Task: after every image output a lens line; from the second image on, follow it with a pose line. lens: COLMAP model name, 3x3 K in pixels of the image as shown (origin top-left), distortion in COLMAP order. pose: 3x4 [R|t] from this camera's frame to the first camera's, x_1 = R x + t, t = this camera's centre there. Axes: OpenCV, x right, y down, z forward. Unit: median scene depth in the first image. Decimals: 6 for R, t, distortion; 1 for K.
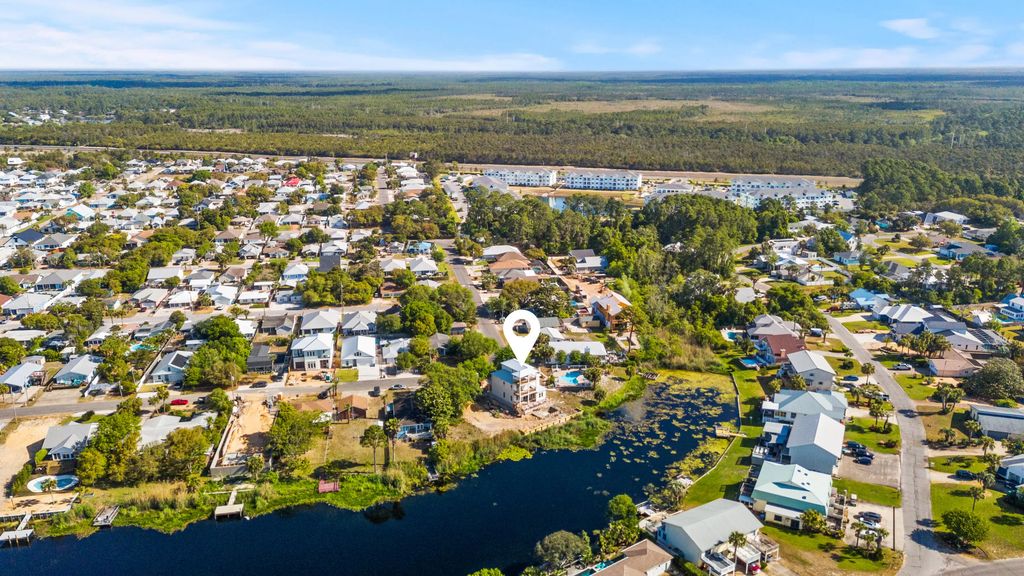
lens RADIAL K [[759.3, 0, 509.1], [0, 759.3, 288.3], [0, 0, 1]] dist [0.091717, -0.089199]
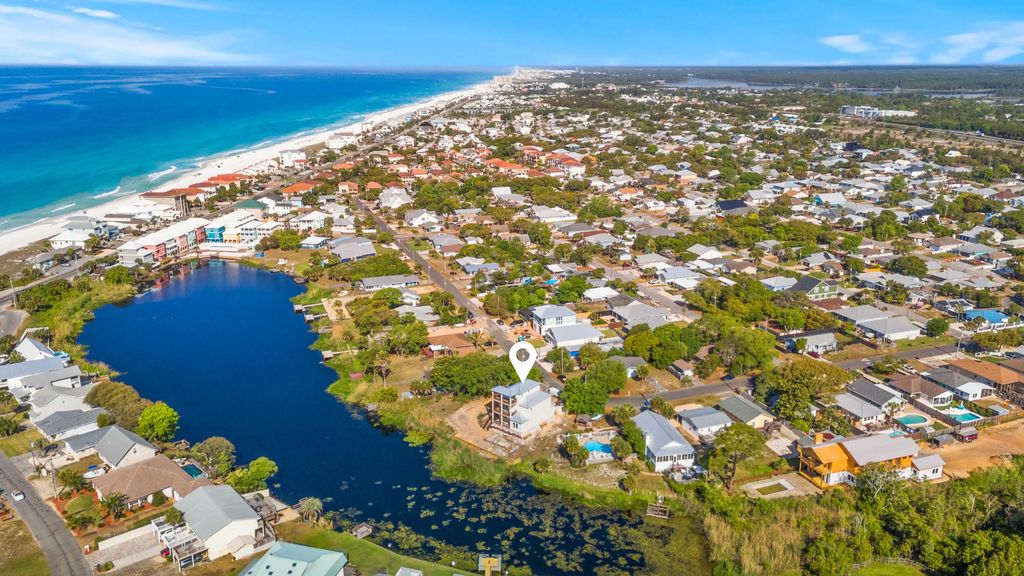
lens RADIAL K [[759.1, 0, 512.0], [0, 759.1, 288.0], [0, 0, 1]] dist [0.093892, -0.093854]
pose [[0.181067, 0.278040, -0.943350, 0.750702], [-0.280452, 0.933974, 0.221447, -0.187080], [0.942635, 0.224467, 0.247089, 0.652649]]
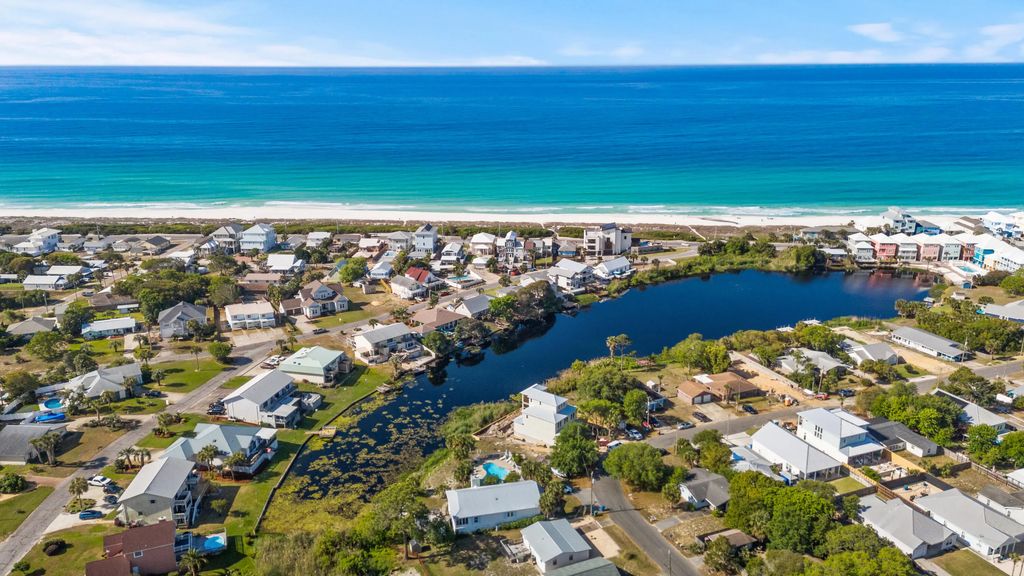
lens RADIAL K [[745.8, 0, 512.1], [0, 745.8, 289.3], [0, 0, 1]] dist [0.095562, -0.096457]
pose [[-0.977622, 0.063549, -0.200539, 0.192177], [-0.056676, 0.838468, 0.541996, -0.418791], [0.202589, 0.541233, -0.816103, 1.450607]]
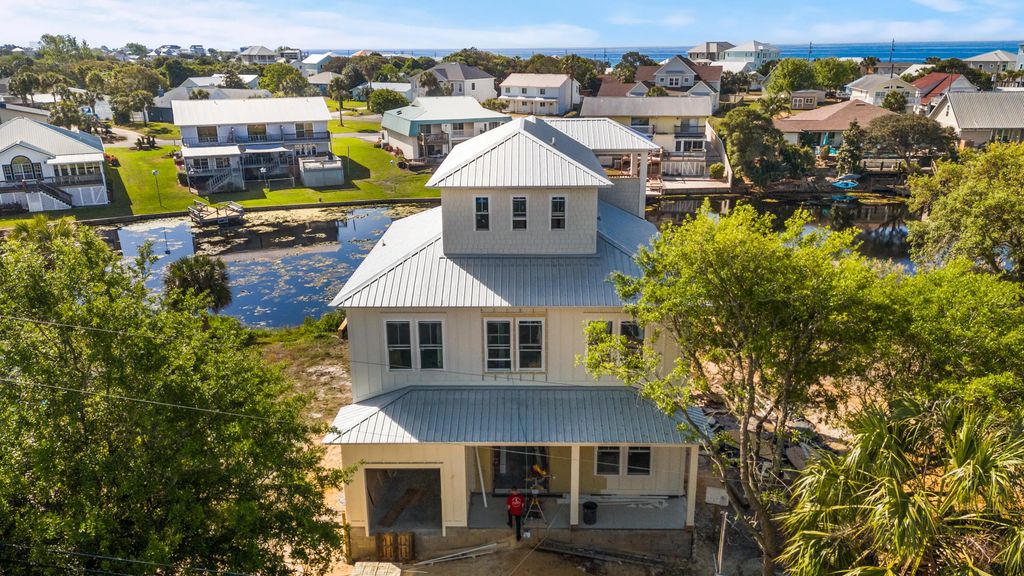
lens RADIAL K [[759.1, 0, 512.0], [0, 759.1, 288.0], [0, 0, 1]] dist [0.093892, -0.093854]
pose [[-0.752808, -0.193514, 0.629152, -0.060259], [0.194058, 0.848081, 0.493051, 0.052247], [-0.628984, 0.493265, -0.600890, 0.963402]]
